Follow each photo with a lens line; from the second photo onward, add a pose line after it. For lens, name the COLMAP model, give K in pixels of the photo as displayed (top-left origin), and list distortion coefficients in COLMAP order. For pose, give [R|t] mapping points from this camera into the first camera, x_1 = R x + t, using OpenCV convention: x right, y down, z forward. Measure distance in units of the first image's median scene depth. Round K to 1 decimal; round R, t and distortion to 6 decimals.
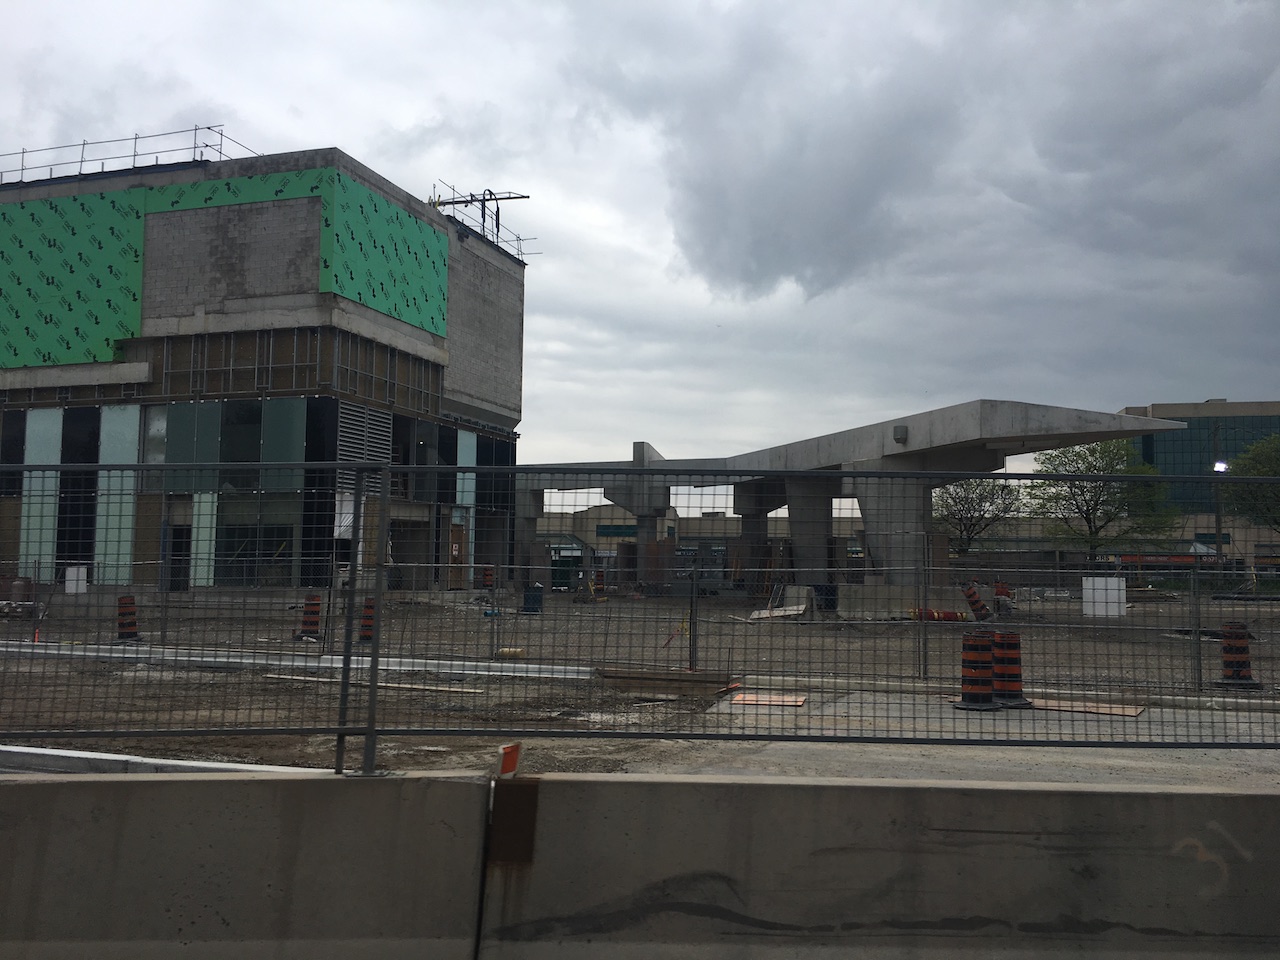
lens RADIAL K [[1100.0, 0, 645.9], [0, 1100.0, 480.9], [0, 0, 1]] dist [0.073342, -0.064353]
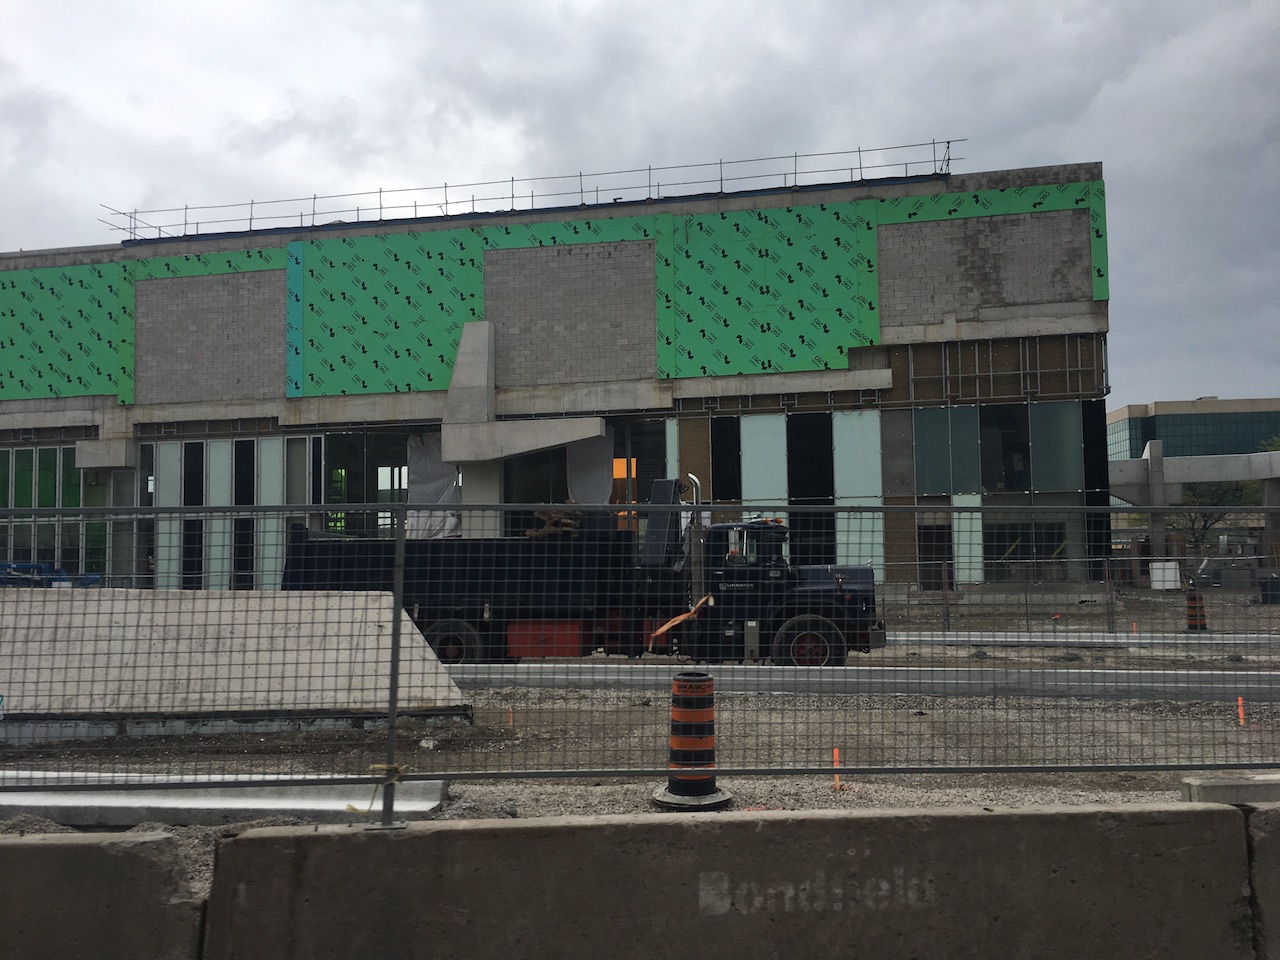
lens RADIAL K [[1100.0, 0, 636.9], [0, 1100.0, 478.1], [0, 0, 1]] dist [0.073342, -0.064353]
pose [[0.992287, -0.015186, 0.123032, -0.805387], [0.015582, 0.999876, -0.002255, -0.006734], [-0.122983, 0.004154, 0.992400, 0.012852]]
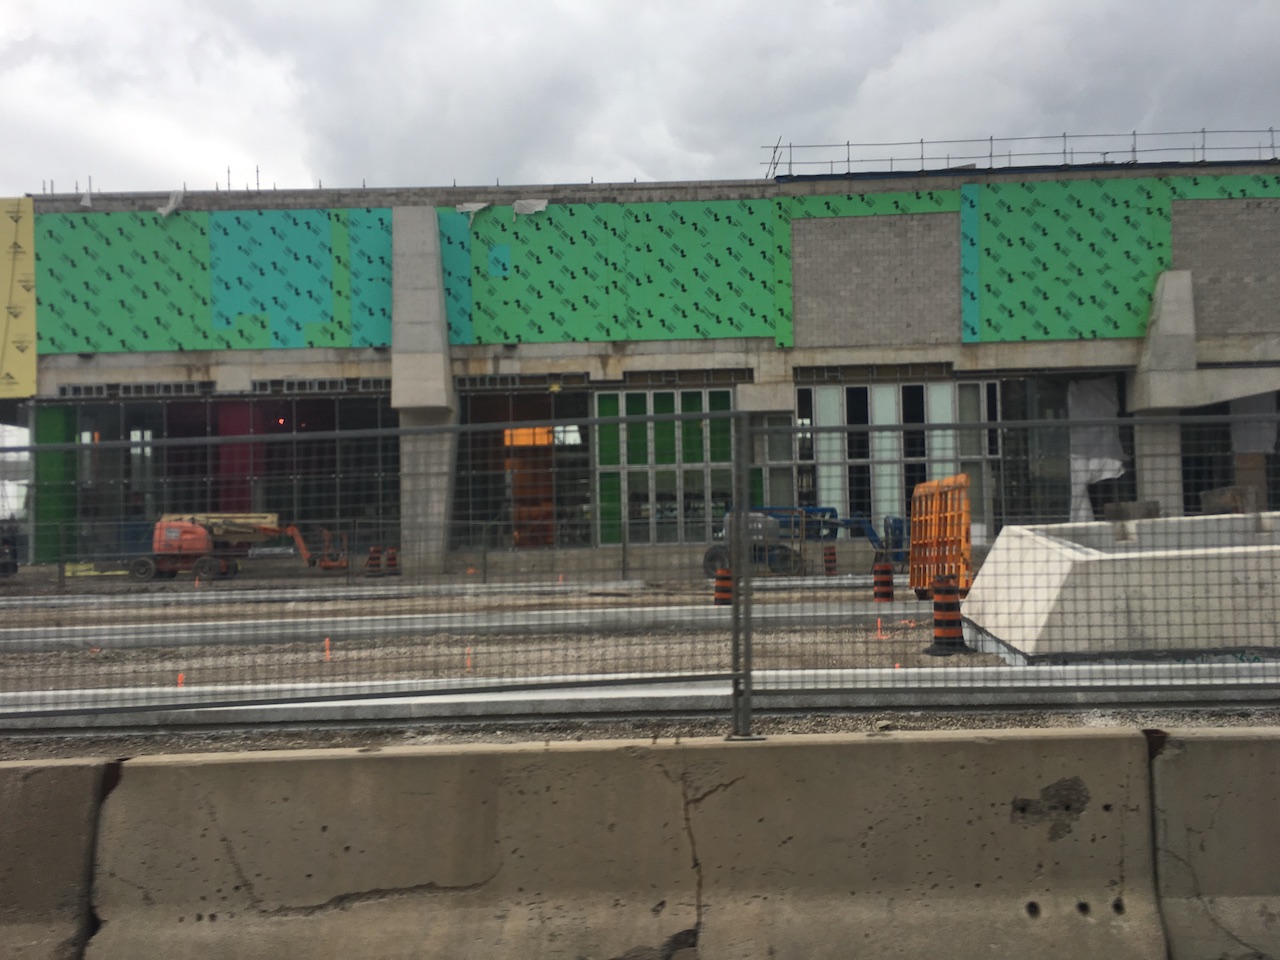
lens RADIAL K [[1100.0, 0, 650.2], [0, 1100.0, 515.0], [0, 0, 1]] dist [0.073342, -0.064353]
pose [[0.946407, -0.028630, 0.321704, -1.643549], [0.009081, 0.998028, 0.062104, 0.004695], [-0.322848, -0.055854, 0.944801, 0.191752]]
